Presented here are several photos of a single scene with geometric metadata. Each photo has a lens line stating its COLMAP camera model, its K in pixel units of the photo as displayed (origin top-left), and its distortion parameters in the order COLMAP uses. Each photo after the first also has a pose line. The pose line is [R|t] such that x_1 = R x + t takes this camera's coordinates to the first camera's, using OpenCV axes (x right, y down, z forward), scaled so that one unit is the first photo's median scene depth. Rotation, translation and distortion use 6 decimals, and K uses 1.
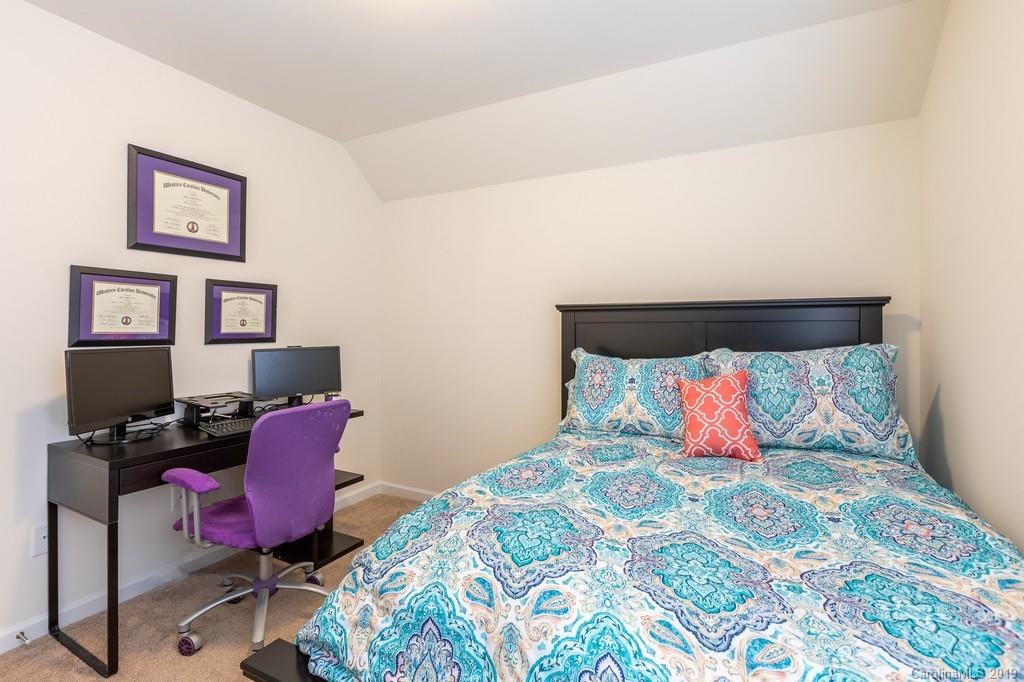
lens RADIAL K [[508.7, 0, 508.4], [0, 508.7, 332.3], [0, 0, 1]] dist [0.005377, 0.000320]
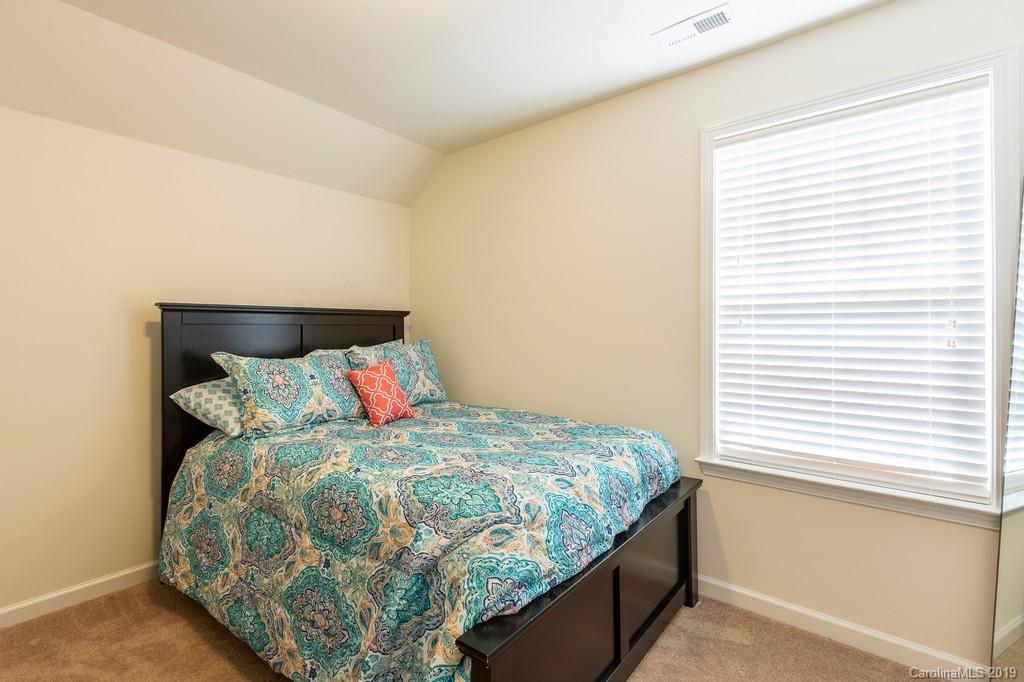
lens RADIAL K [[479.1, 0, 508.6], [0, 479.1, 336.7], [0, 0, 1]] dist [-0.010178, -0.000149]
pose [[0.160761, -0.015206, 0.986876, -0.845959], [0.007231, 0.999873, 0.014229, -0.006704], [-0.986967, 0.004848, 0.160851, 0.464079]]
